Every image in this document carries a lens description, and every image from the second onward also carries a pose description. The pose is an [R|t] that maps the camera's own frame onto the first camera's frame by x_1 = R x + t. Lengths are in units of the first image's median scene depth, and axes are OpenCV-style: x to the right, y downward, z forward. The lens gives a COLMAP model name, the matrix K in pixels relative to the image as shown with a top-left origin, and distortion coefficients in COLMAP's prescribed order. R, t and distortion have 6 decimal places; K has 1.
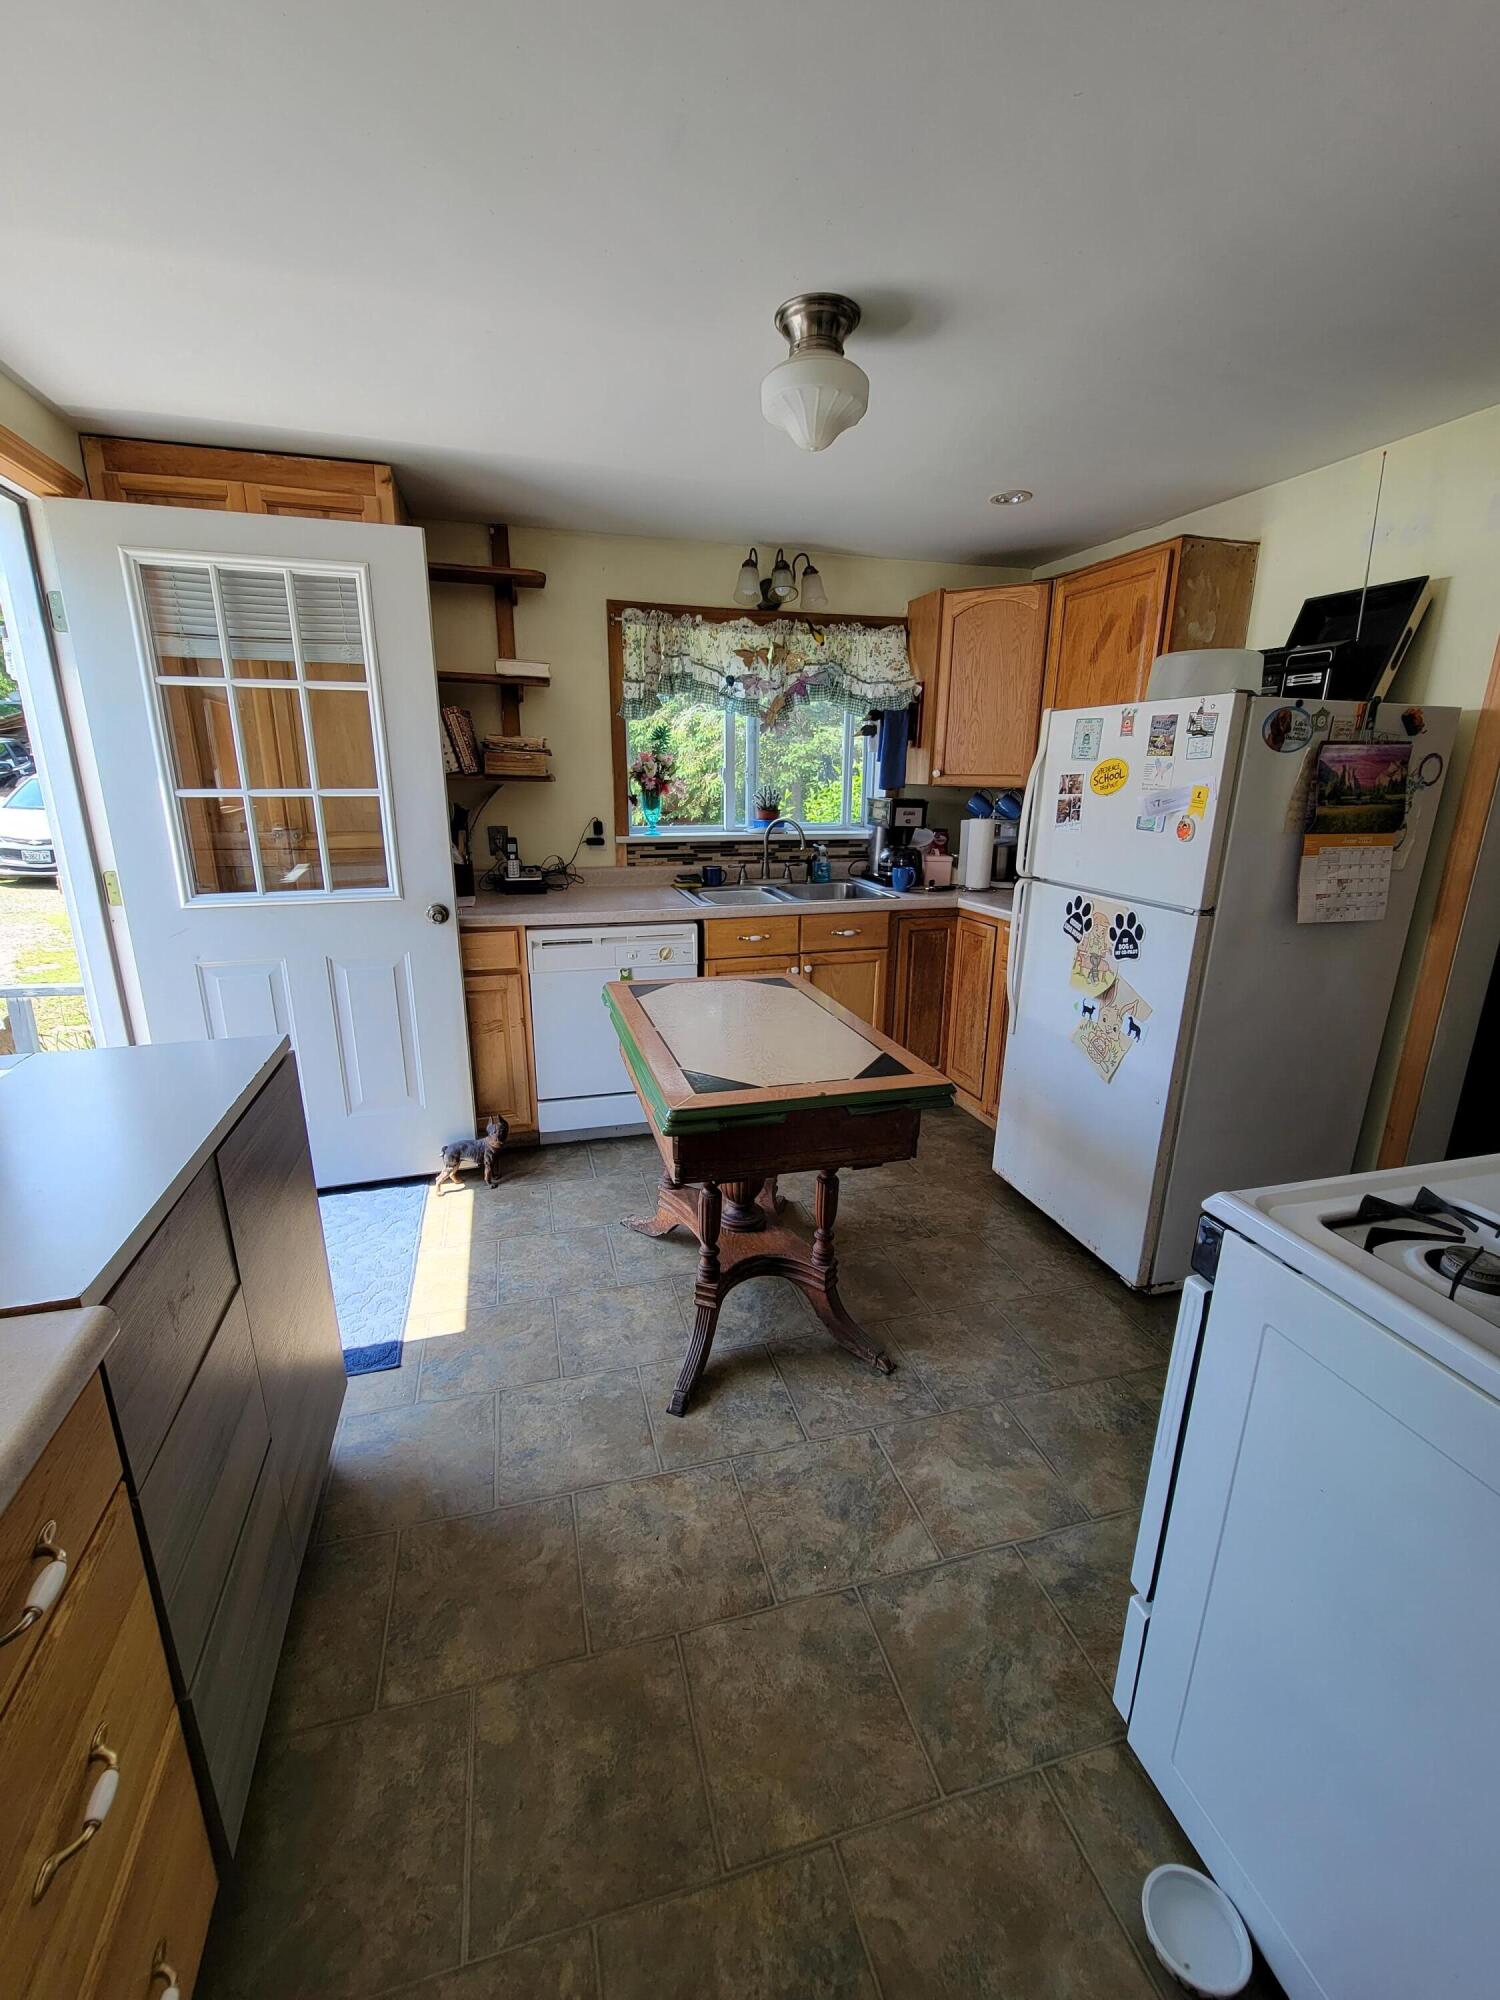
lens RADIAL K [[816.3, 0, 746.5], [0, 816.3, 993.3], [0, 0, 1]] dist [-0.004136, 0.000403]
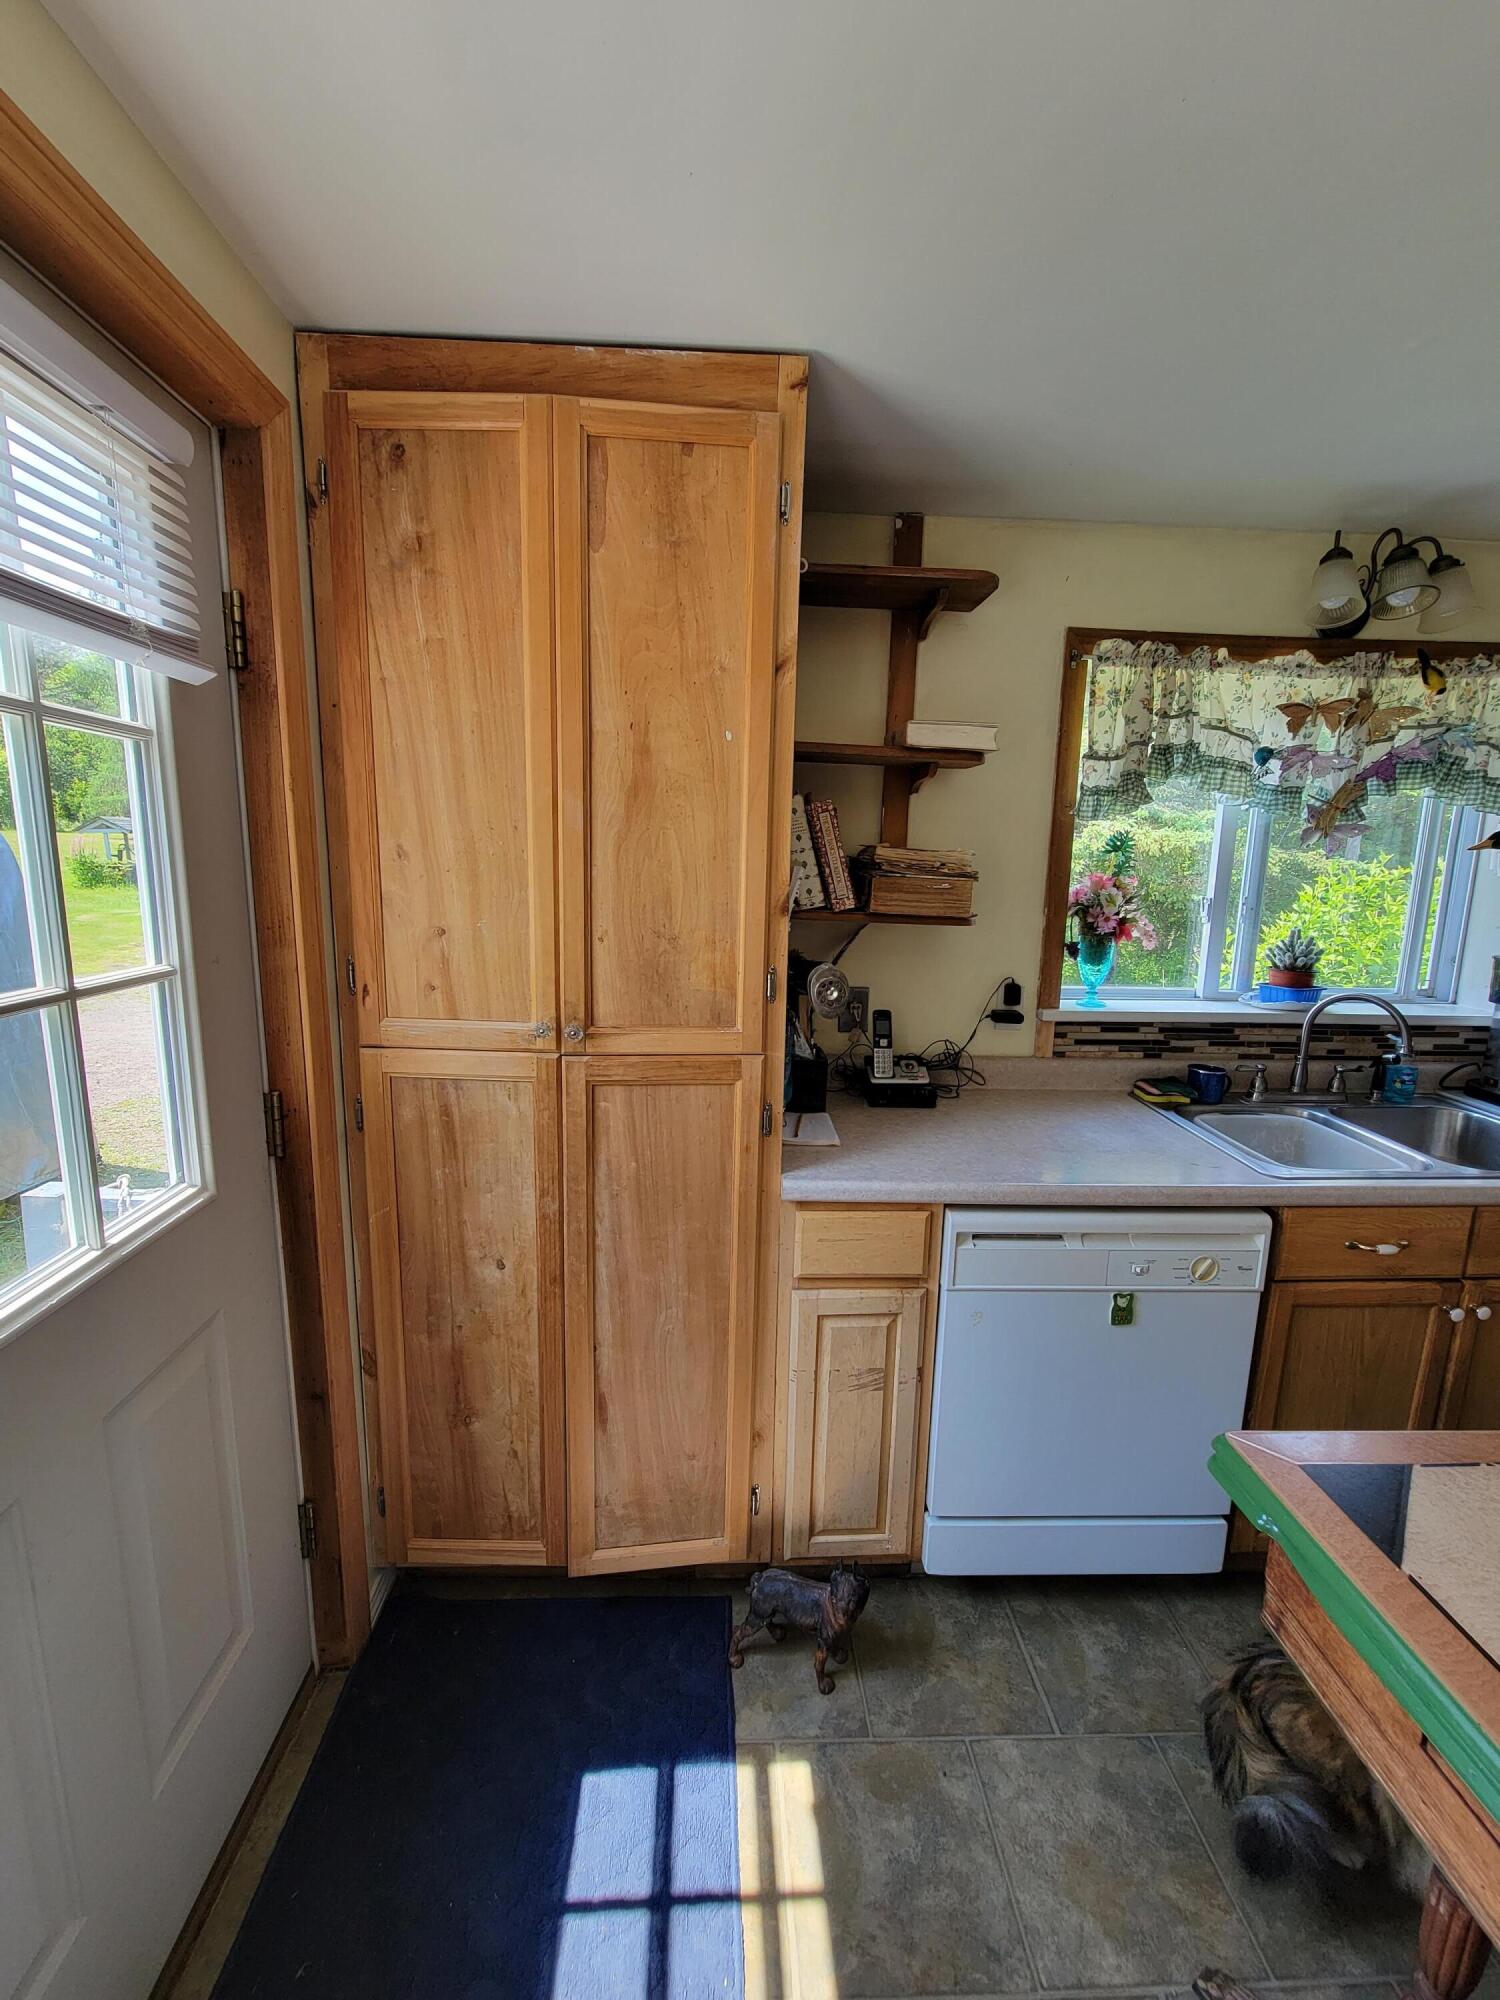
lens RADIAL K [[816.3, 0, 748.4], [0, 816.3, 999.5], [0, 0, 1]] dist [-0.004136, 0.000403]
pose [[0.972506, 0.053386, -0.226677, -0.238435], [-0.075860, 0.992901, -0.091613, -0.130249], [0.220176, 0.106290, 0.969652, 0.375728]]
